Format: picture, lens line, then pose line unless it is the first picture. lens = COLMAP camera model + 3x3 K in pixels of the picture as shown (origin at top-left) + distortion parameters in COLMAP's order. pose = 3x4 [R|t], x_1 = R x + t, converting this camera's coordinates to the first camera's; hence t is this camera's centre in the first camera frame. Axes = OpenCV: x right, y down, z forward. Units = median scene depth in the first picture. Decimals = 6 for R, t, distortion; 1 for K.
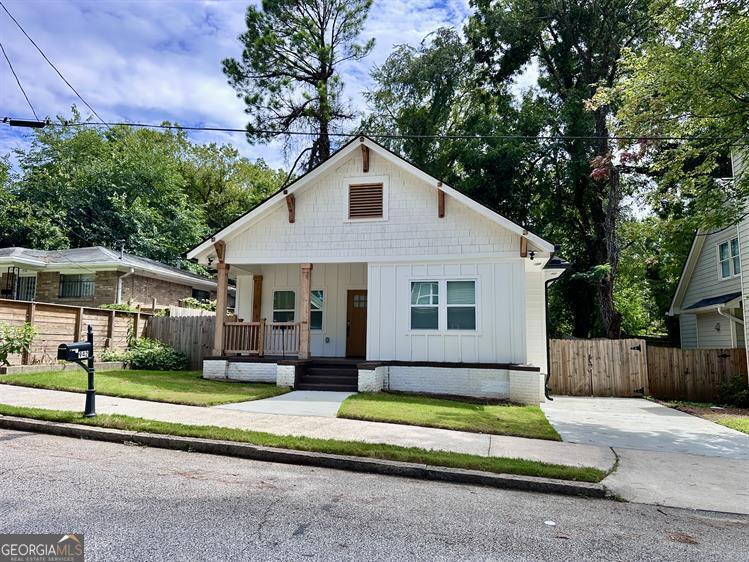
lens RADIAL K [[478.7, 0, 374.5], [0, 478.7, 281.0], [0, 0, 1]] dist [0.035722, -0.038178]
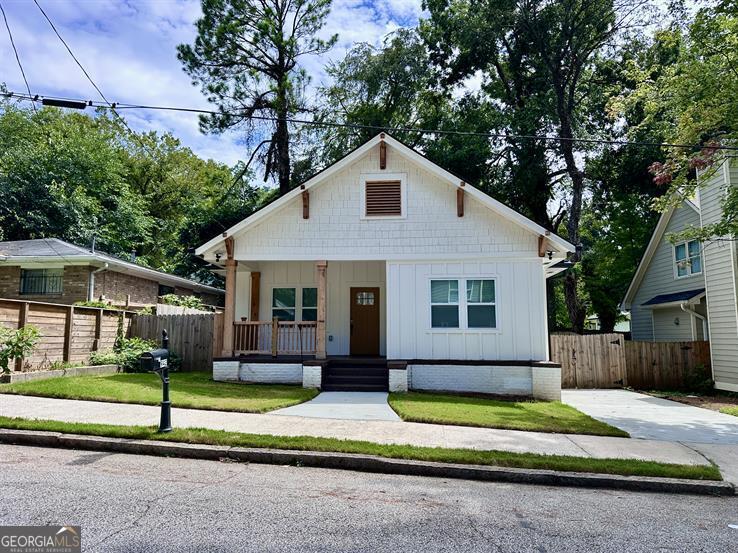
lens RADIAL K [[471.7, 0, 369.0], [0, 471.7, 276.5], [0, 0, 1]] dist [0.035722, -0.038178]
pose [[0.991995, 0.004954, 0.126178, -0.168510], [-0.005284, 0.999983, 0.002284, -0.007189], [-0.126165, -0.002932, 0.992005, 0.034474]]
